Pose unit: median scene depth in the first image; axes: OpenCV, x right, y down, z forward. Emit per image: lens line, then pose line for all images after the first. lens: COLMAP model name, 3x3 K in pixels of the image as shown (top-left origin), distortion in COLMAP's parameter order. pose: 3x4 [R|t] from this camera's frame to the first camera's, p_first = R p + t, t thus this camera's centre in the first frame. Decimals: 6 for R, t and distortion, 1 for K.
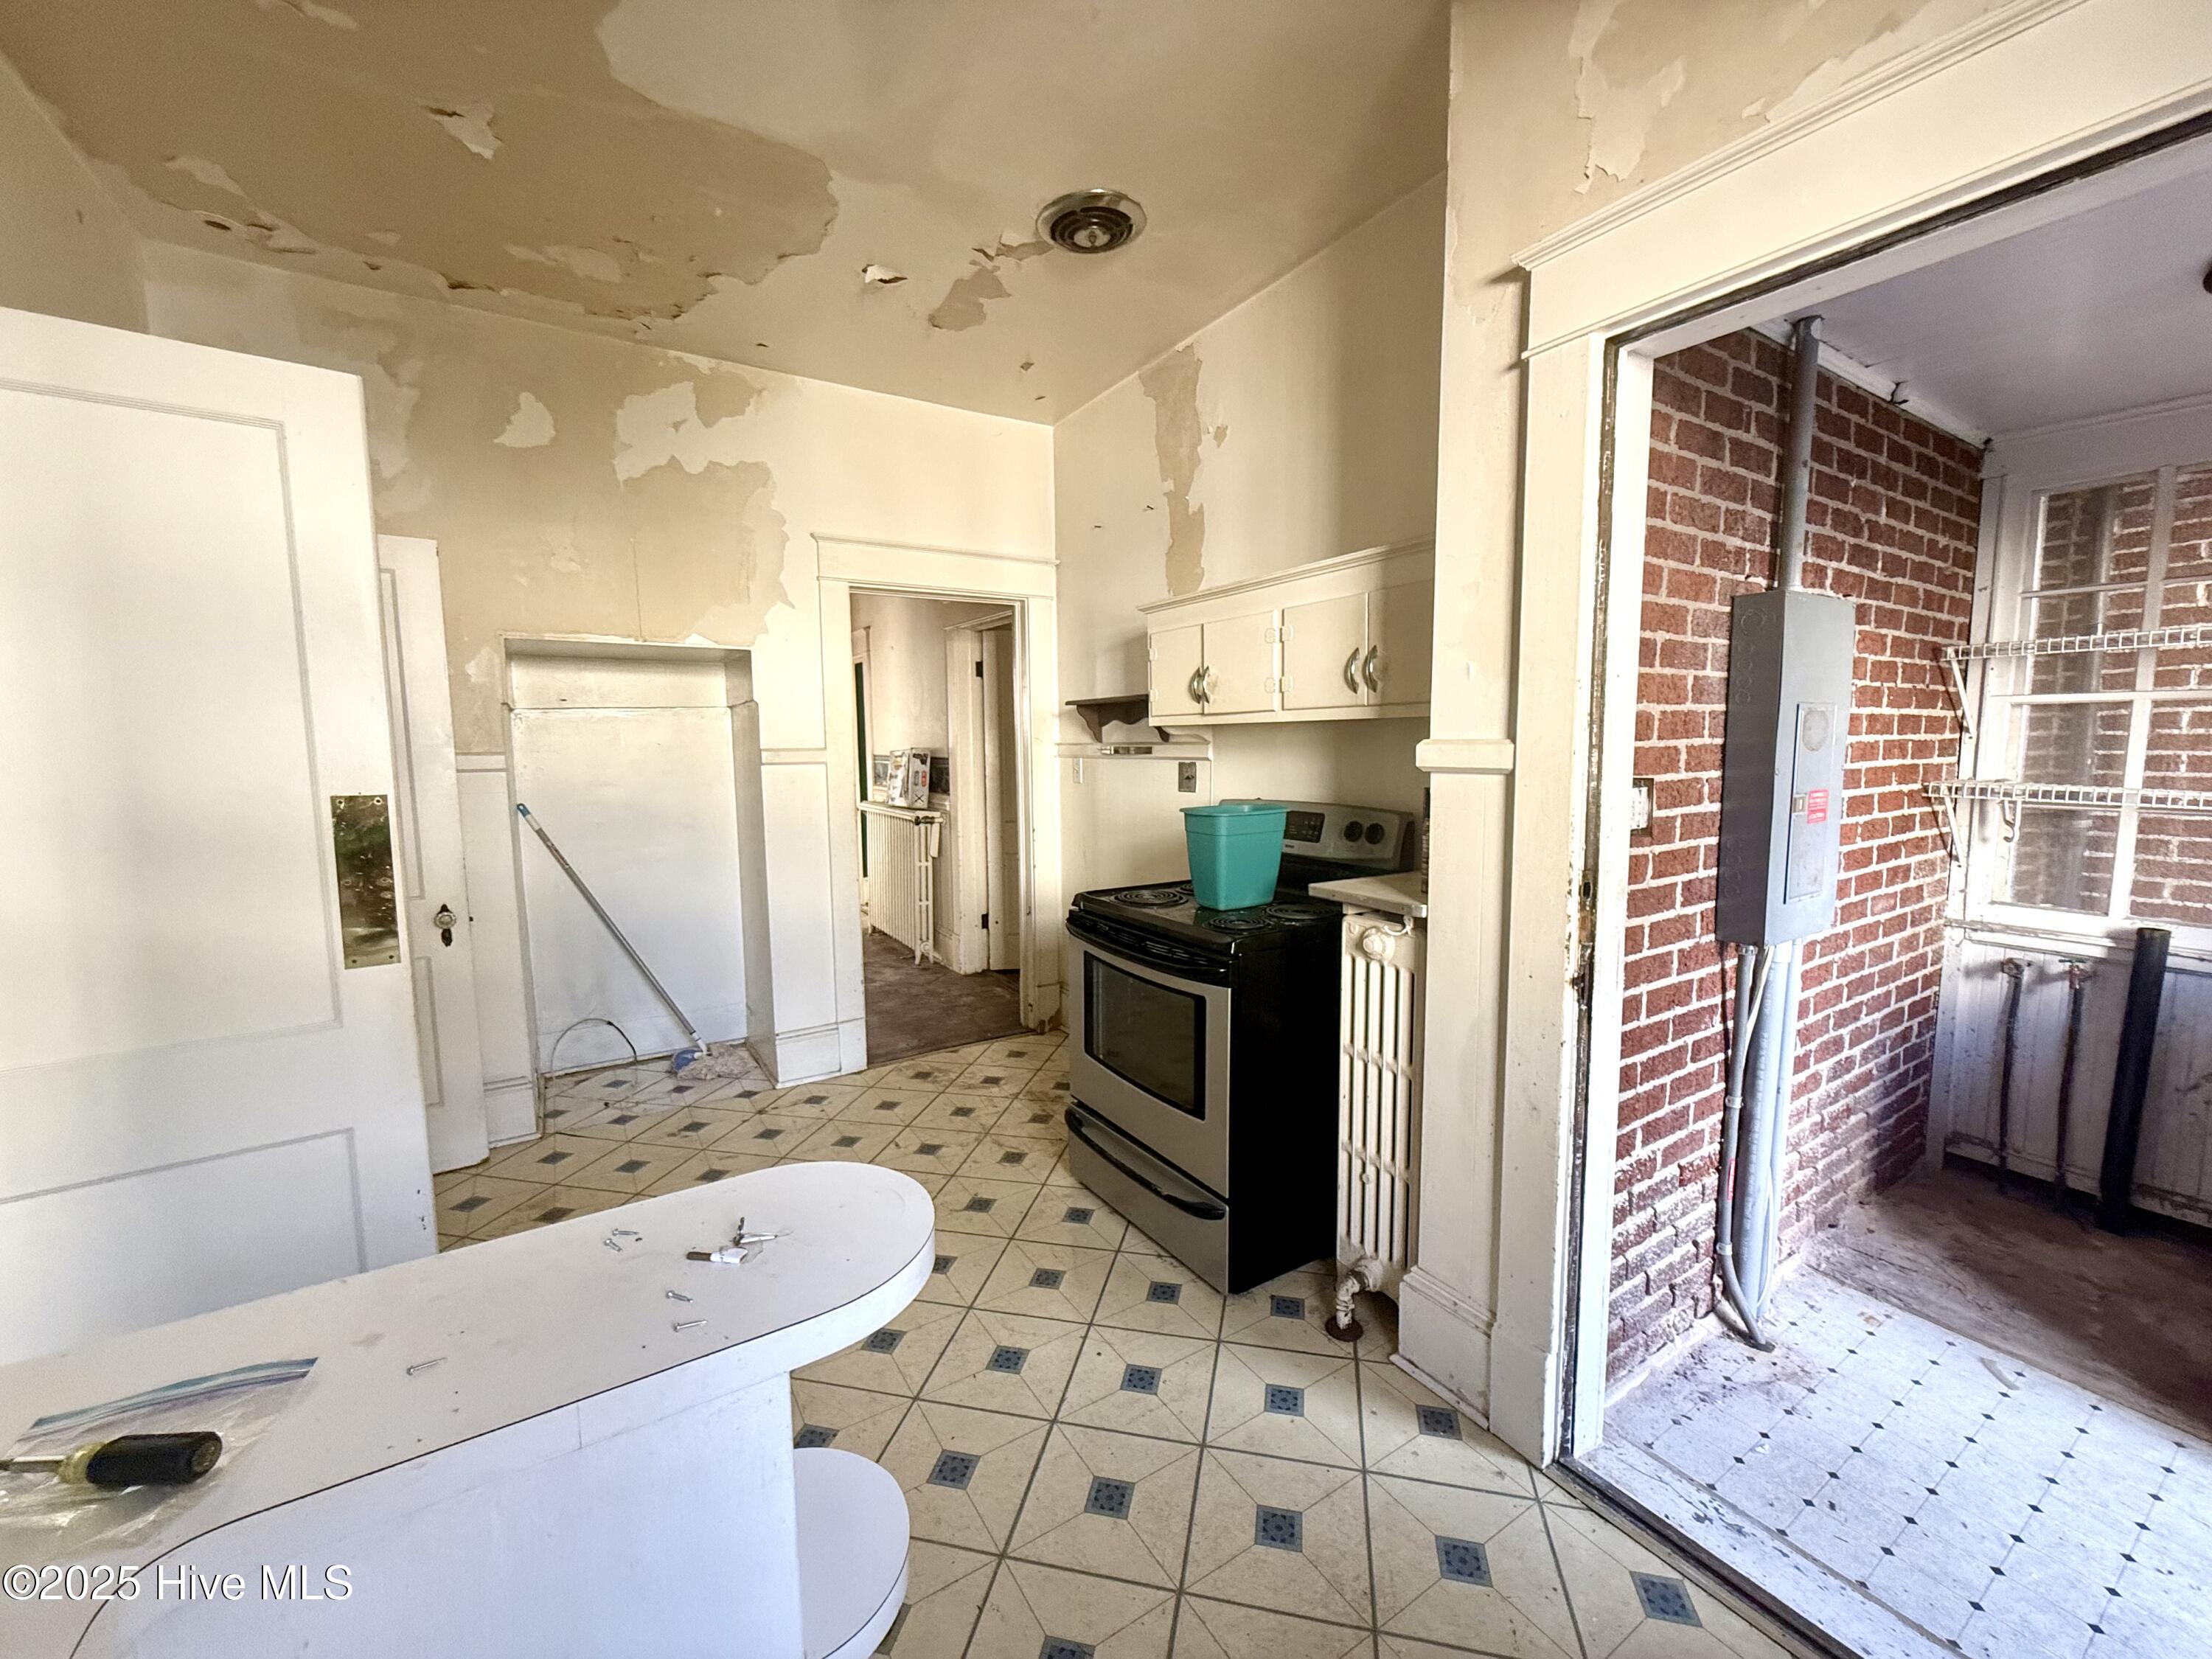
lens RADIAL K [[887.0, 0, 1106.0], [0, 887.0, 829.5], [0, 0, 1]] dist [-0.001439, 0.000403]
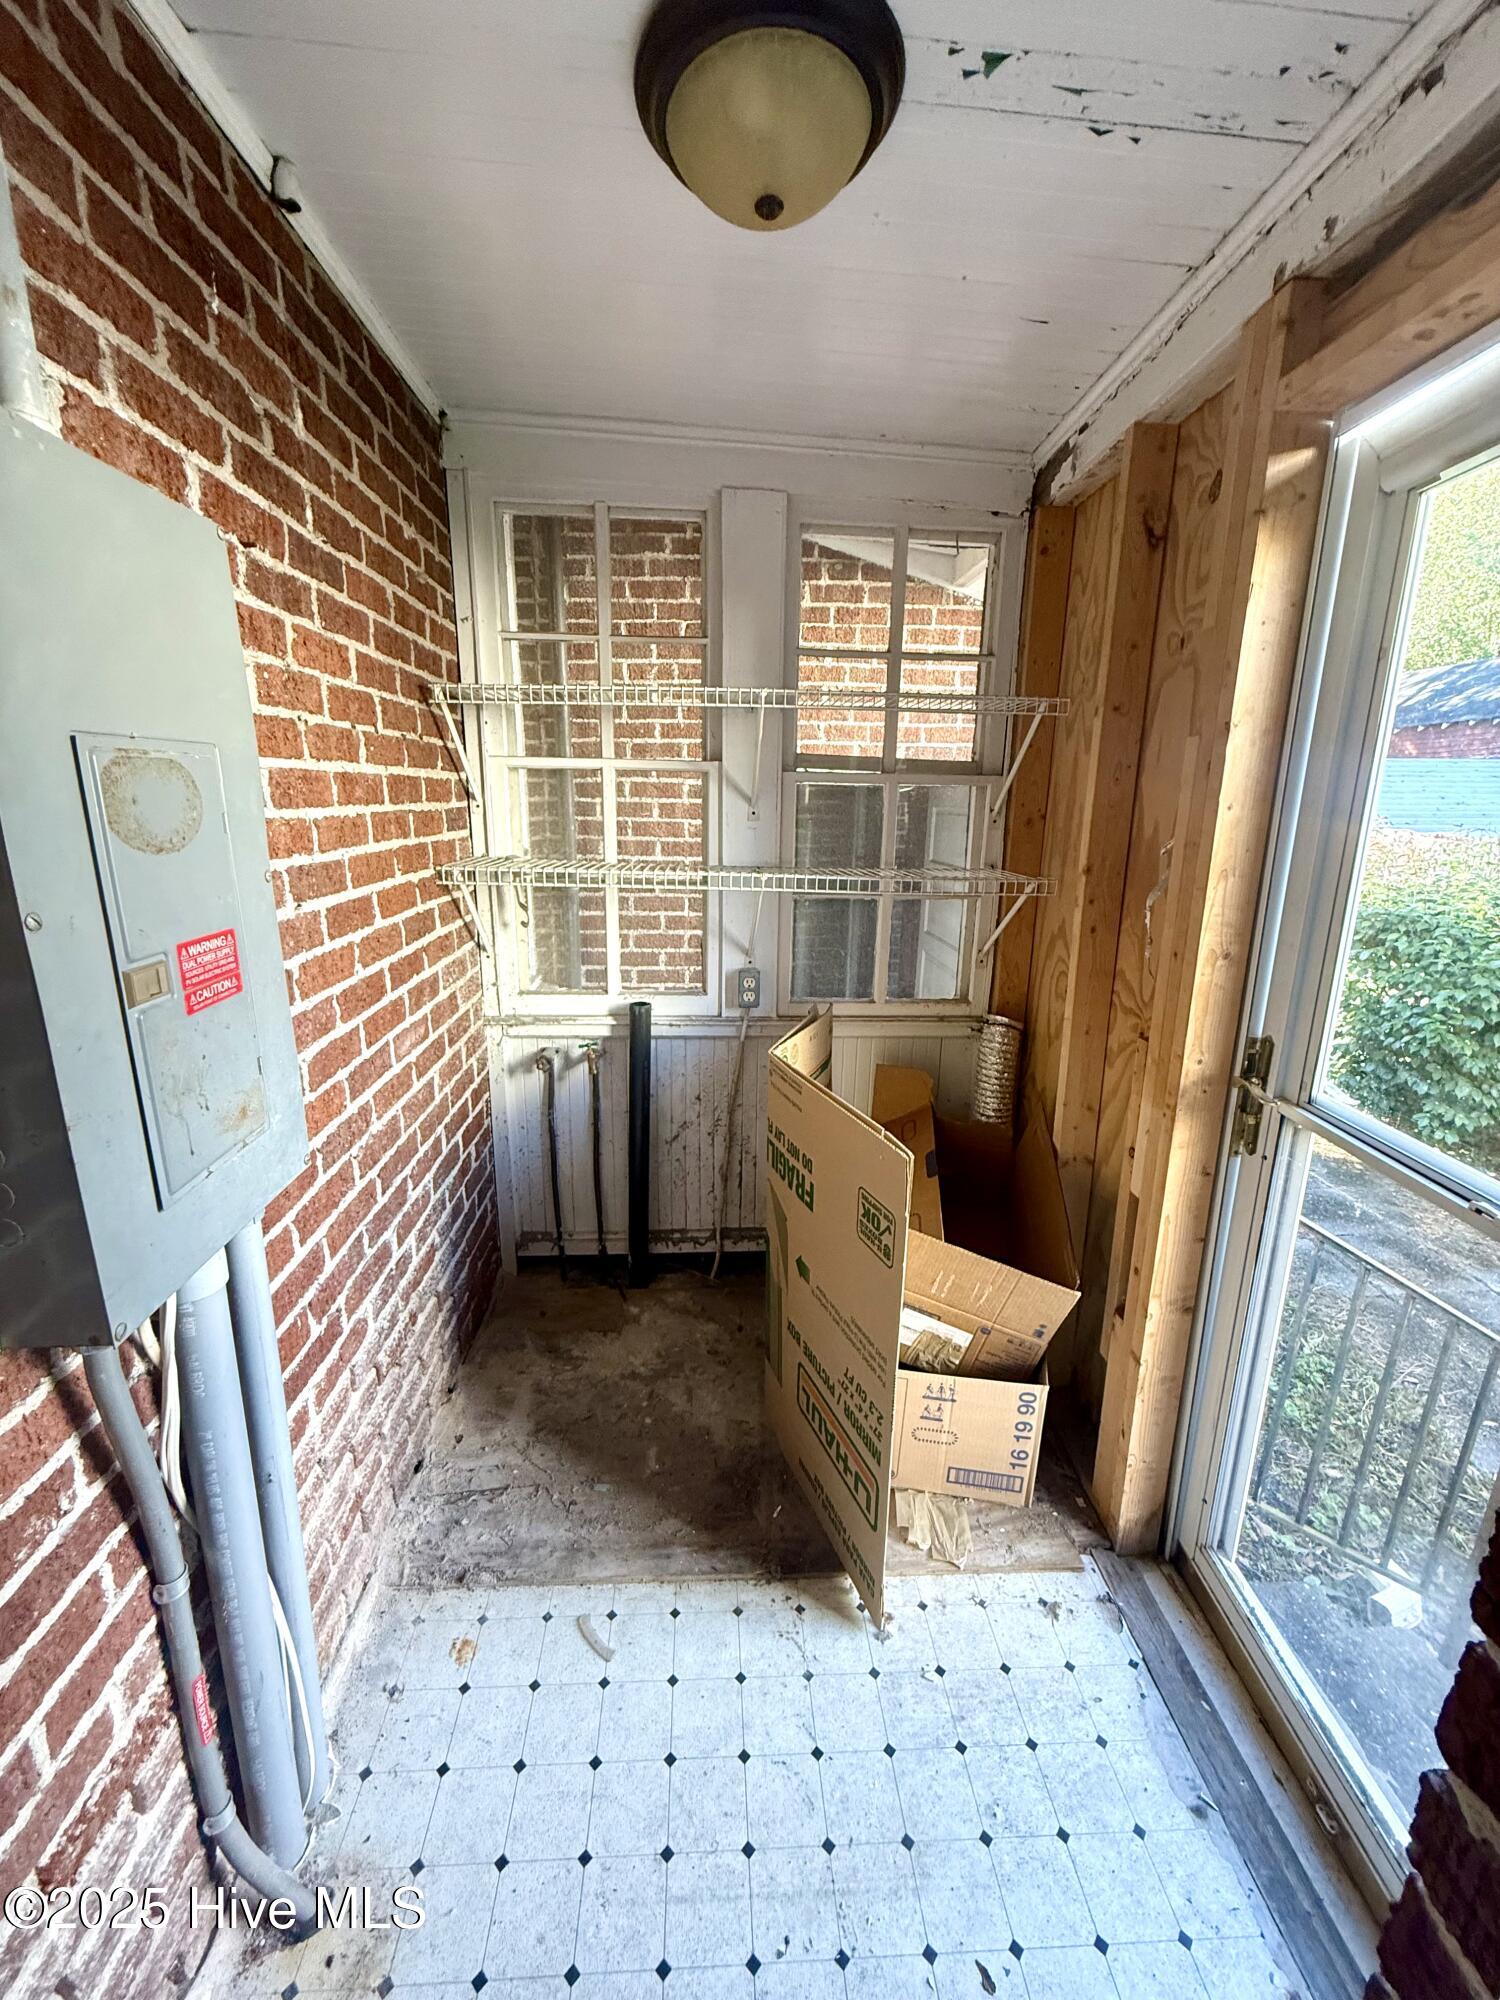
lens RADIAL K [[802.0, 0, 751.2], [0, 802.0, 988.5], [0, 0, 1]] dist [-0.001439, 0.000403]
pose [[0.487338, -0.192223, 0.851794, 0.441324], [0.071206, 0.980969, 0.180635, -0.055578], [-0.870305, -0.027377, 0.491751, 0.414347]]
